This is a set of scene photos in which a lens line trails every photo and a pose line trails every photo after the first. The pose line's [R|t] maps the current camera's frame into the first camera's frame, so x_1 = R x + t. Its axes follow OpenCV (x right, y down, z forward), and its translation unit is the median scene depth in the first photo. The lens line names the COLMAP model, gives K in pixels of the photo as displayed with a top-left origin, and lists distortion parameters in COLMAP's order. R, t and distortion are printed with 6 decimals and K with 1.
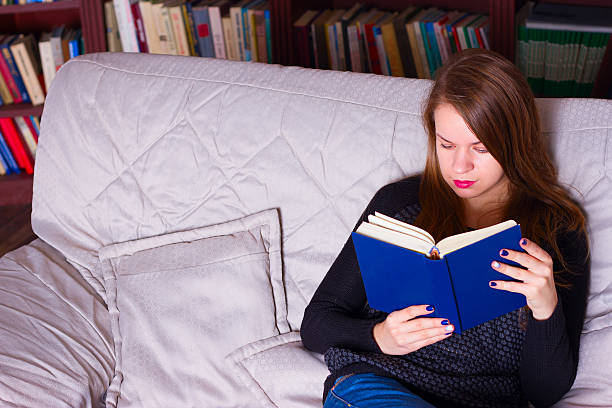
lens RADIAL K [[1421.2, 0, 308.1], [0, 1421.2, 207.0], [0, 0, 1]] dist [-0.075083, 0.000000]
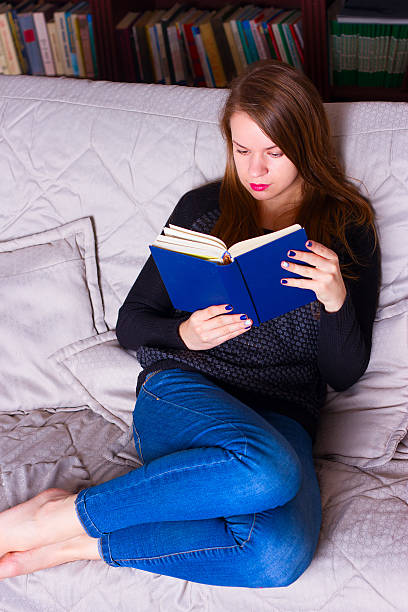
lens RADIAL K [[1421.2, 0, 205.8], [0, 1421.2, 300.9], [0, 0, 1]] dist [-0.075083, 0.000000]
pose [[0.998699, -0.046593, 0.020732, 0.039983], [0.044732, 0.995578, 0.082609, -0.020553], [-0.024490, -0.081574, 0.996366, -0.070951]]
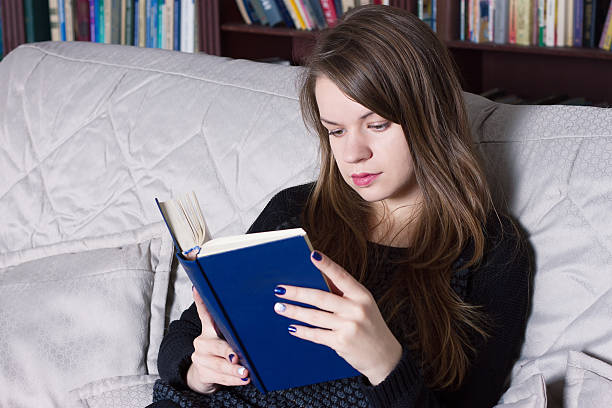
lens RADIAL K [[1421.2, 0, 294.2], [0, 1421.2, 221.2], [0, 0, 1]] dist [-0.075083, 0.000000]
pose [[0.959816, 0.097804, -0.263035, 0.249513], [-0.132496, 0.984191, -0.117526, 0.086180], [0.247382, 0.147655, 0.957601, 0.262631]]
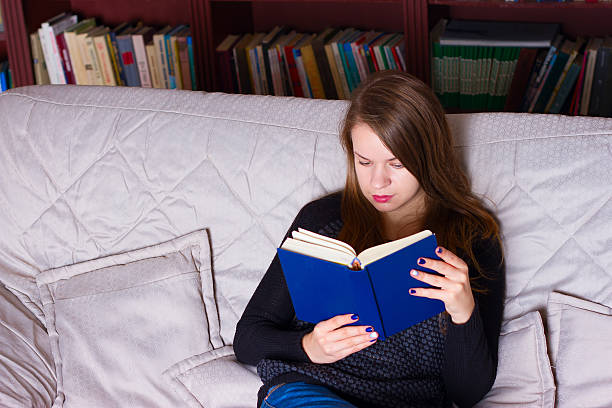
lens RADIAL K [[1421.2, 0, 302.1], [0, 1421.2, 204.8], [0, 0, 1]] dist [-0.075083, 0.000000]
pose [[0.998154, -0.040673, 0.045096, 0.002131], [0.041291, 0.999065, -0.012851, -0.000407], [-0.044531, 0.014690, 0.998900, -0.046921]]
